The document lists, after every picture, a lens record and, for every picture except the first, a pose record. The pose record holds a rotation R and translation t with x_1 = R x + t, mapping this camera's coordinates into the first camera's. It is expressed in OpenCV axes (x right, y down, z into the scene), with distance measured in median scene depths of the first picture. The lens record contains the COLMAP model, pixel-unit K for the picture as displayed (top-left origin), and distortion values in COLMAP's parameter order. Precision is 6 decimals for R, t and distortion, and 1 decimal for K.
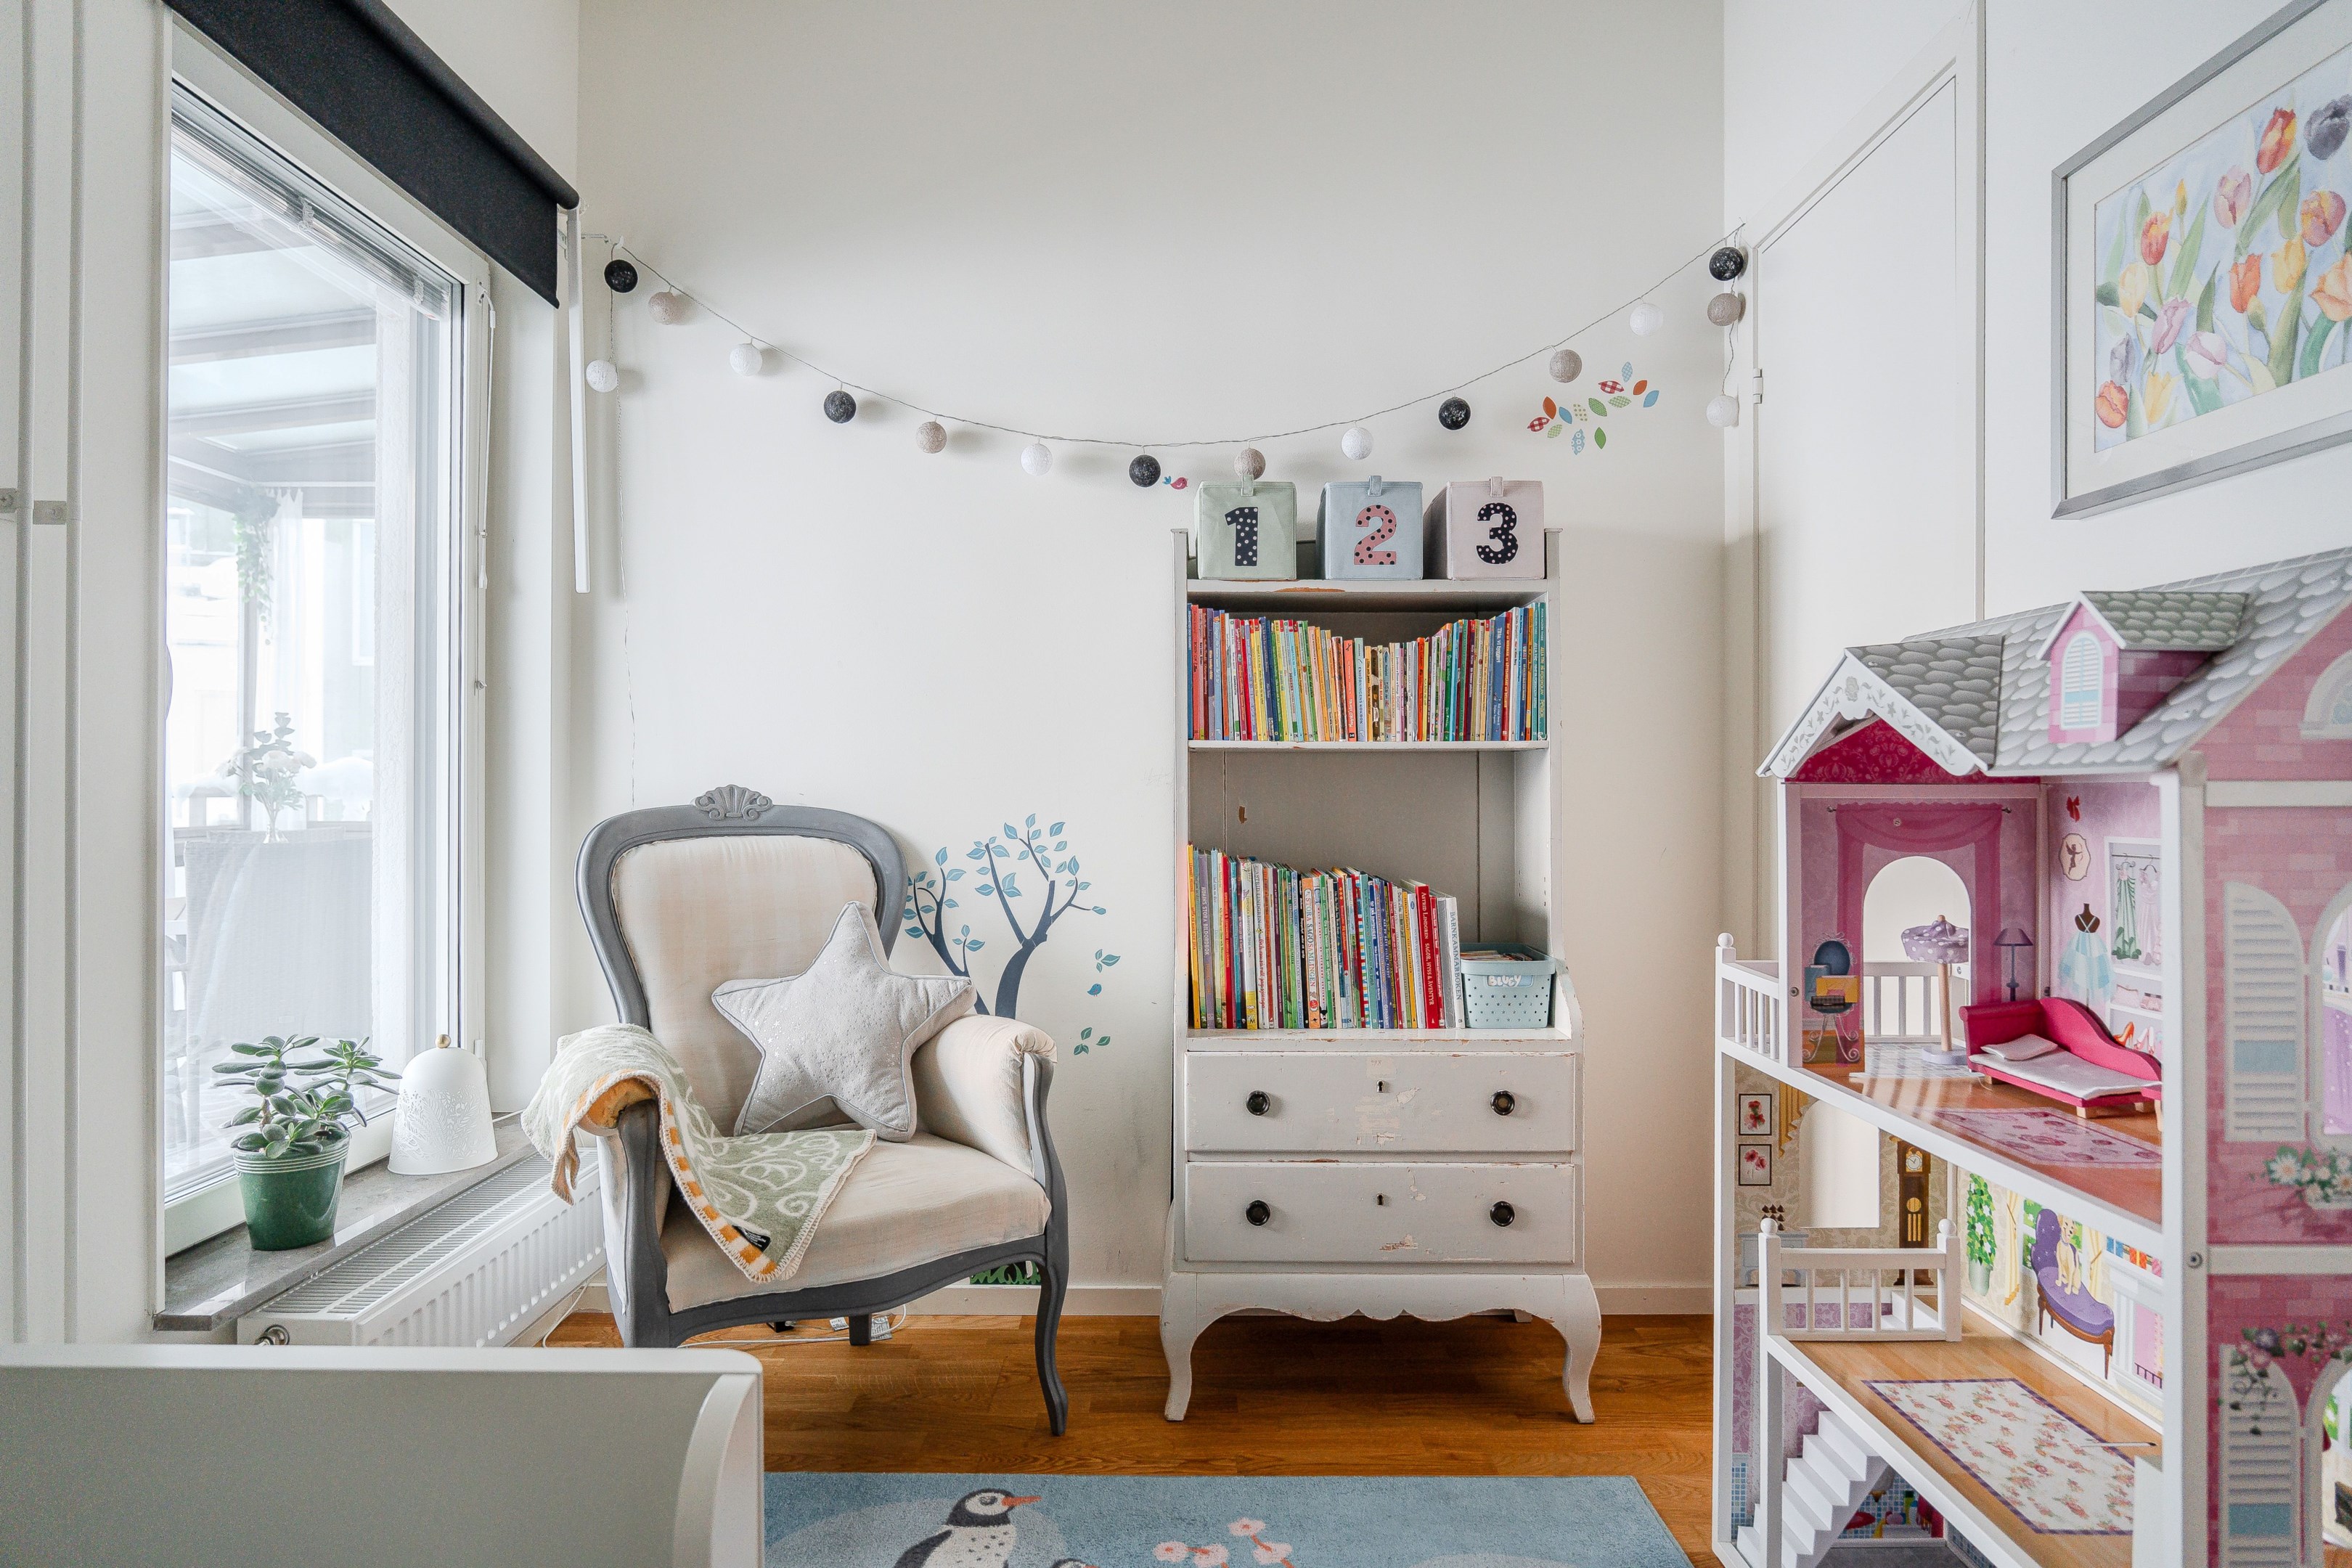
lens RADIAL K [[1307.6, 0, 1181.7], [0, 1307.6, 780.1], [0, 0, 1]] dist [-0.028802, 0.011931]
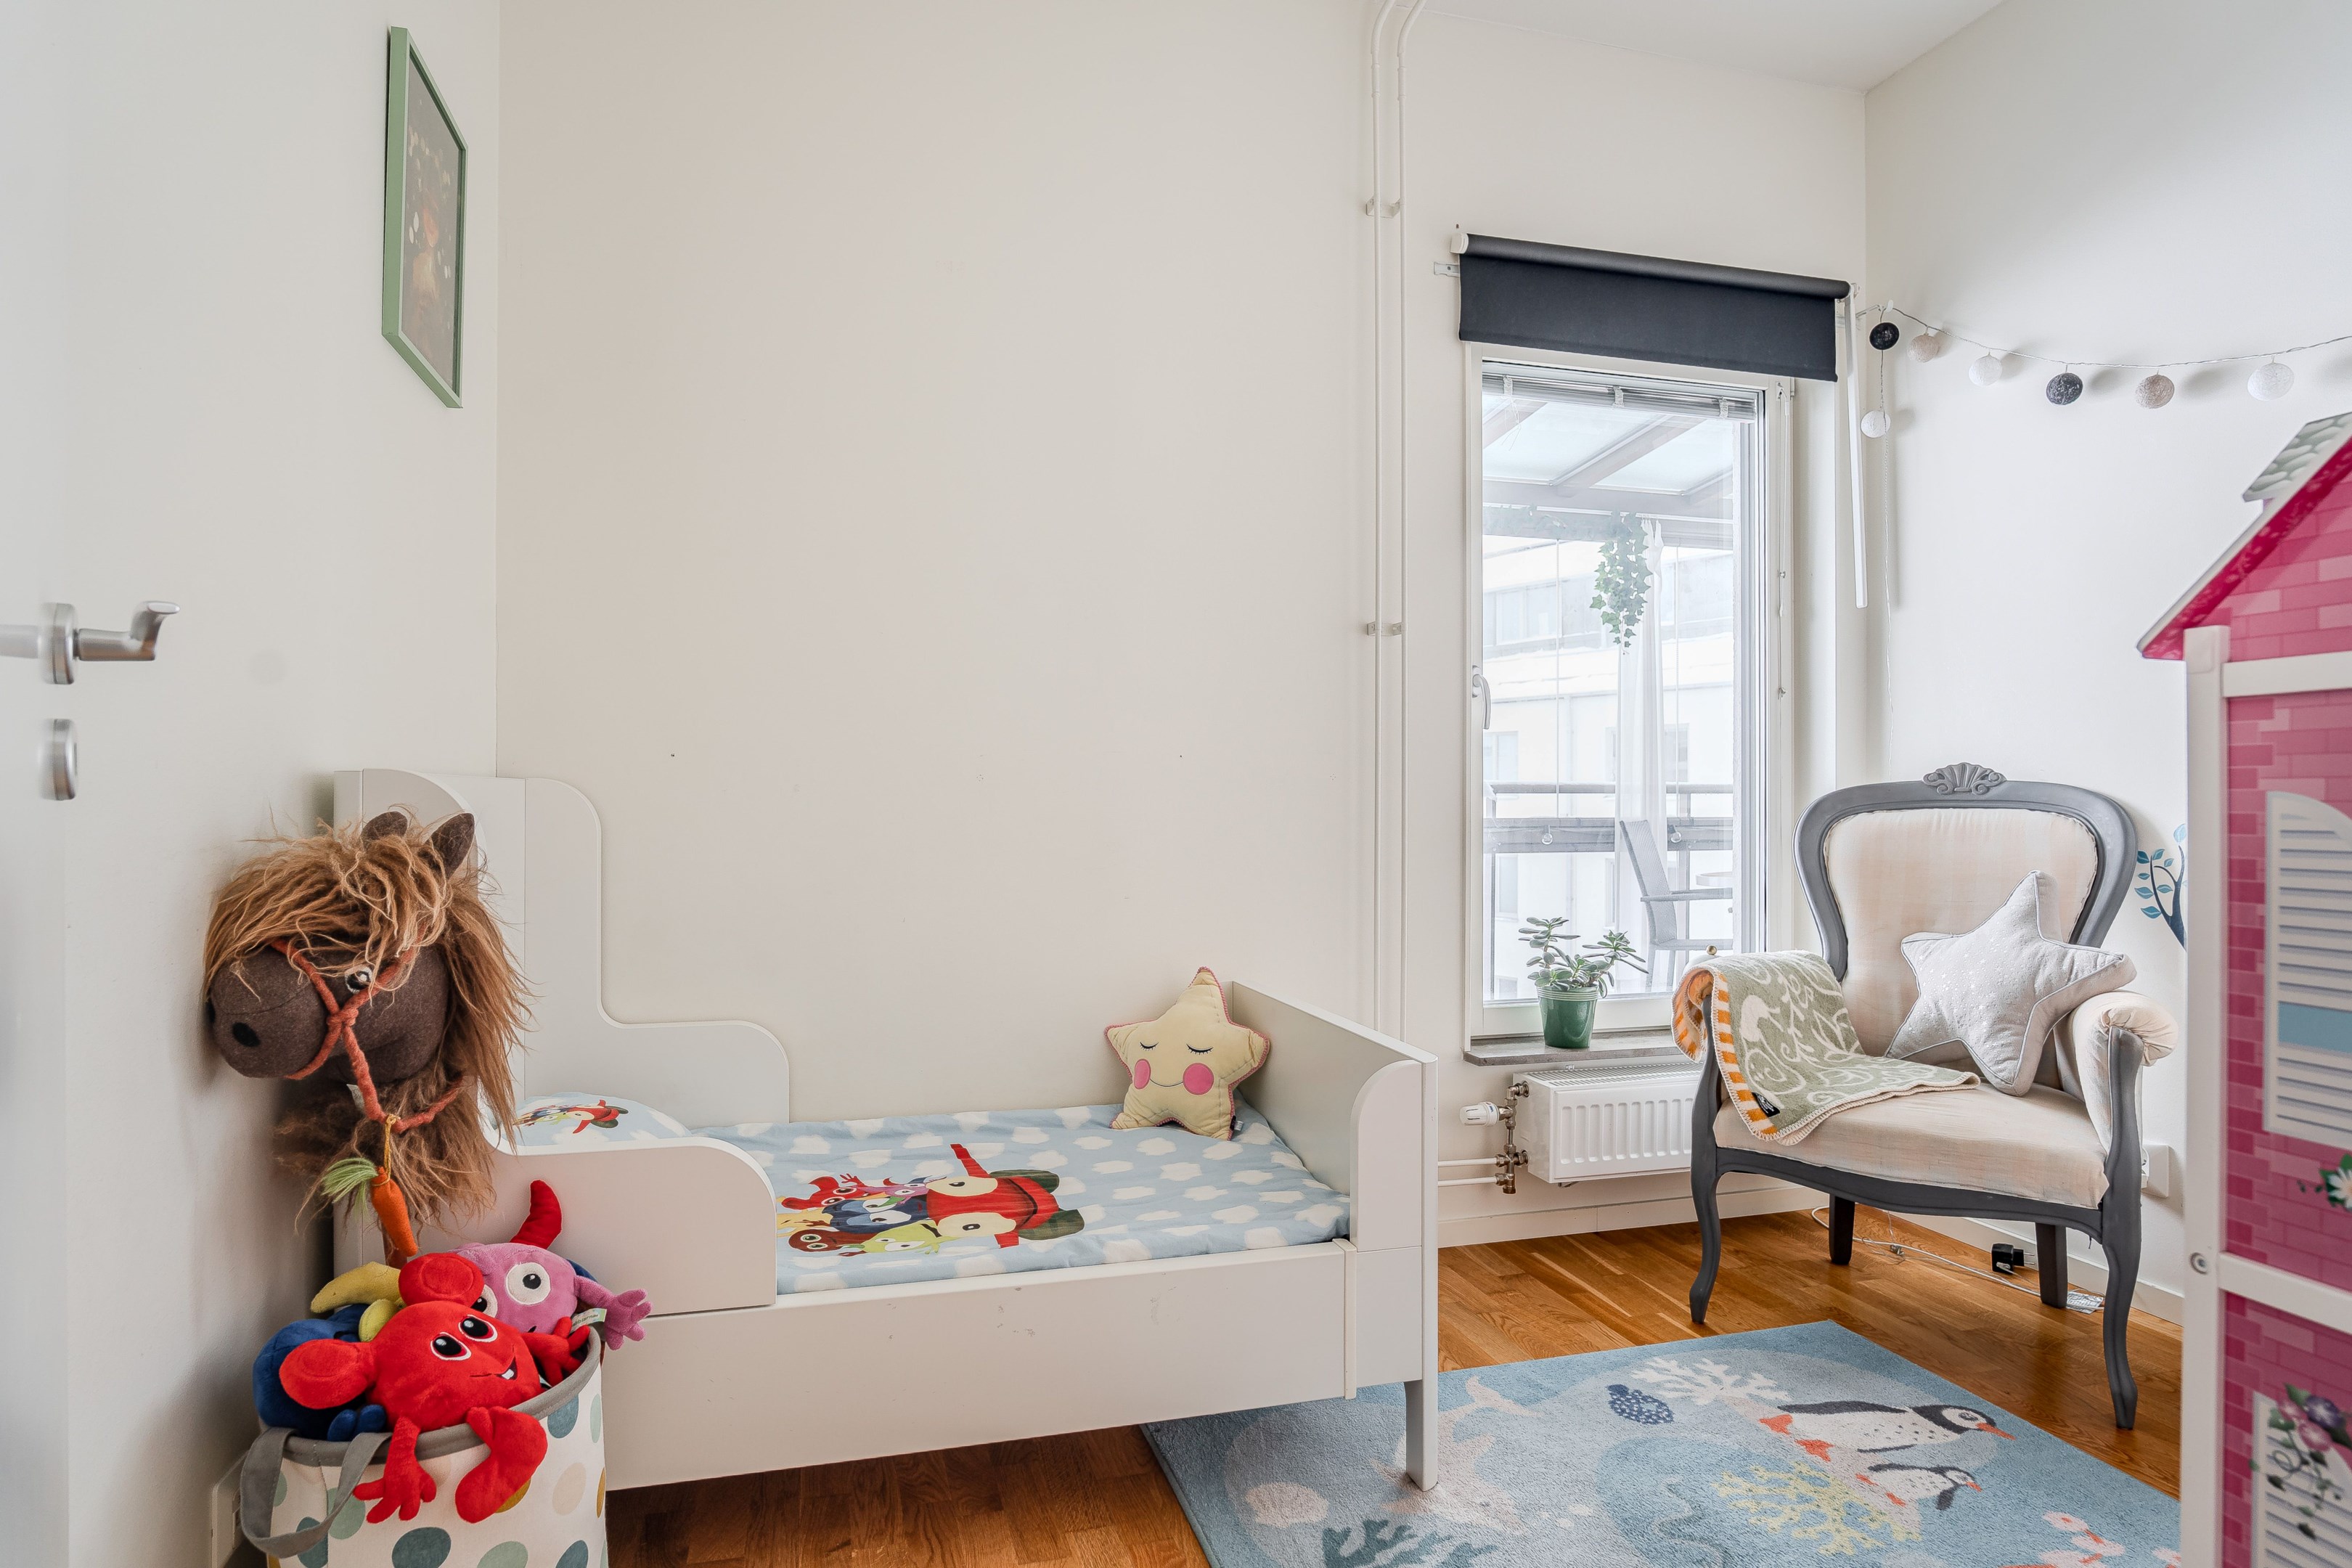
lens RADIAL K [[1307.6, 0, 1181.7], [0, 1307.6, 780.1], [0, 0, 1]] dist [-0.028802, 0.011931]
pose [[0.265222, -0.016105, -0.964053, 0.628900], [0.005907, 0.999869, -0.015078, 0.036399], [0.964169, -0.001695, 0.265283, 0.080275]]
